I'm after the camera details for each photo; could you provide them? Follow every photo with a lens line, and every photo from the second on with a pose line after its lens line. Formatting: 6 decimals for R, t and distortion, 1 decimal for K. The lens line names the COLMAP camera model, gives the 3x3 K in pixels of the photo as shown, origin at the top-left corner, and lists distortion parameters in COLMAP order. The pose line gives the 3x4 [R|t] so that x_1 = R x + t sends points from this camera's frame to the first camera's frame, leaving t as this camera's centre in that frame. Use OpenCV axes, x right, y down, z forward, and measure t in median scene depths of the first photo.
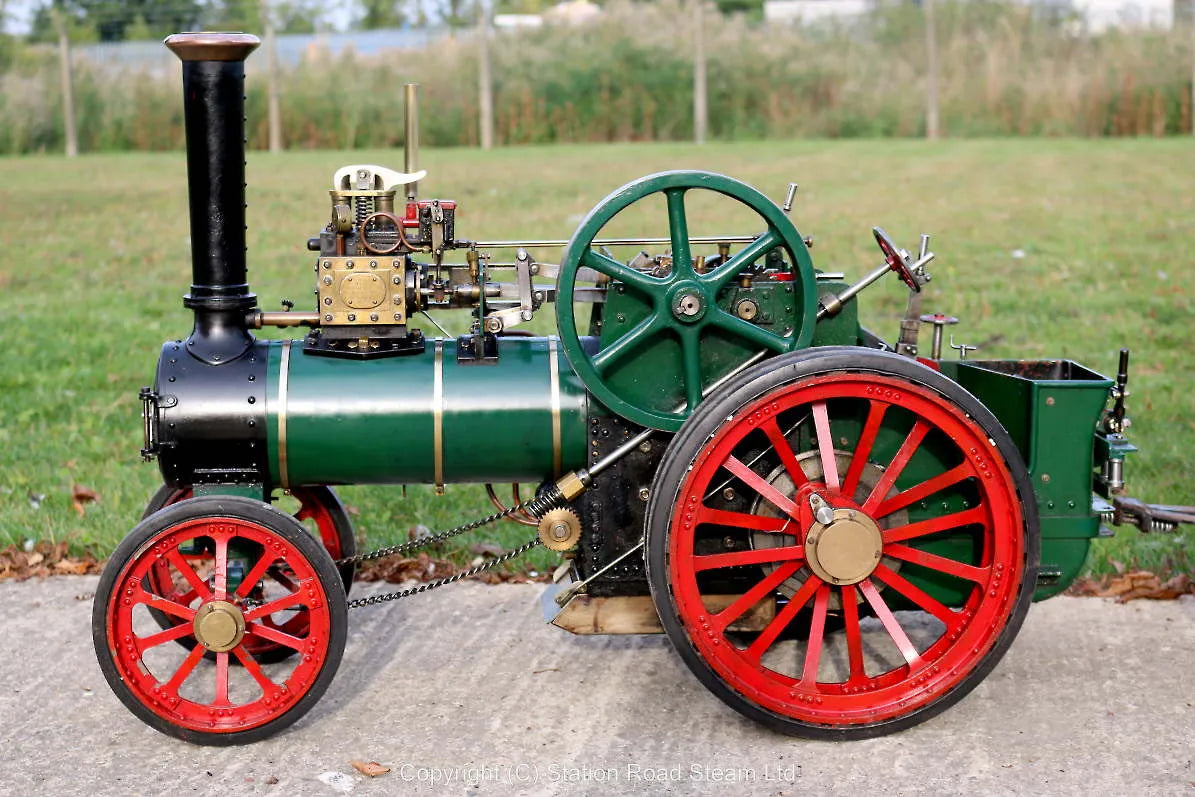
lens RADIAL K [[2294.0, 0, 597.5], [0, 2294.0, 398.5], [0, 0, 1]] dist [-0.004874, -0.015699]
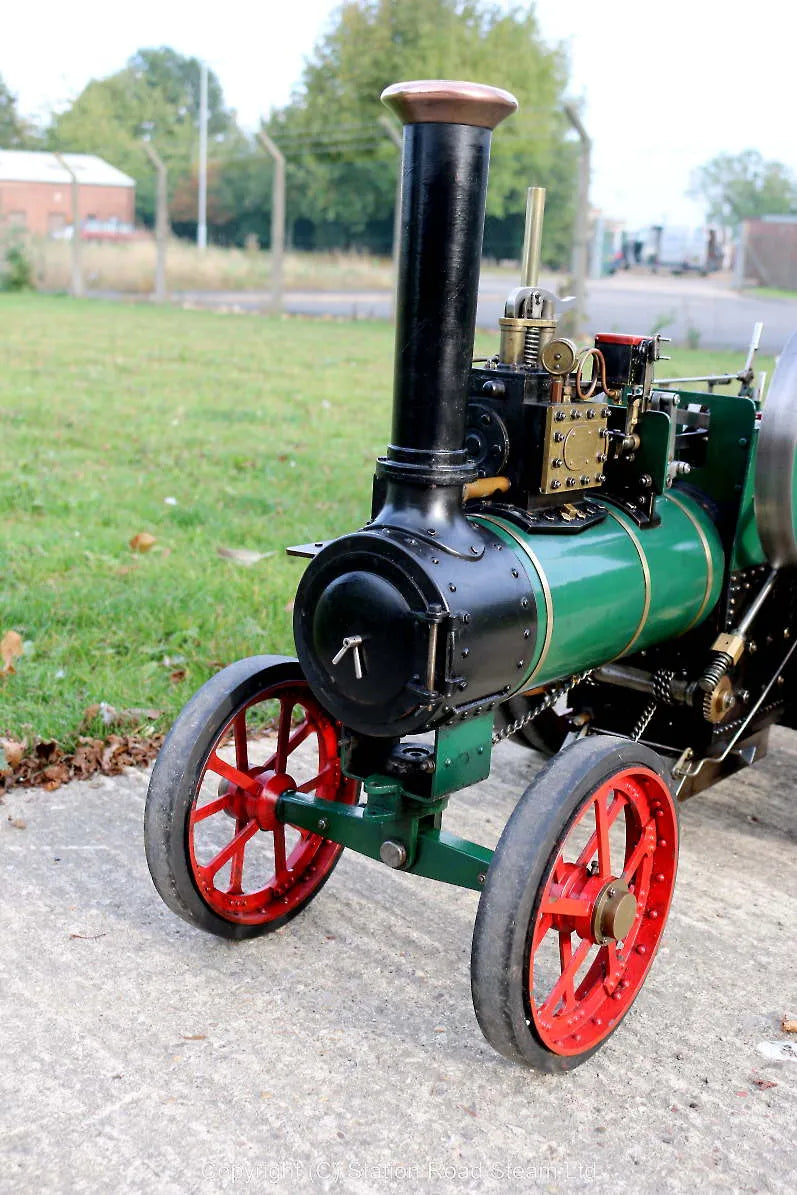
lens RADIAL K [[1410.7, 0, 398.5], [0, 1410.7, 597.5], [0, 0, 1]] dist [-0.038896, -0.028190]
pose [[0.665184, -0.124047, 0.736303, -0.502660], [0.048825, 0.991219, 0.122884, -0.057864], [-0.745081, -0.045790, 0.665400, 0.709140]]
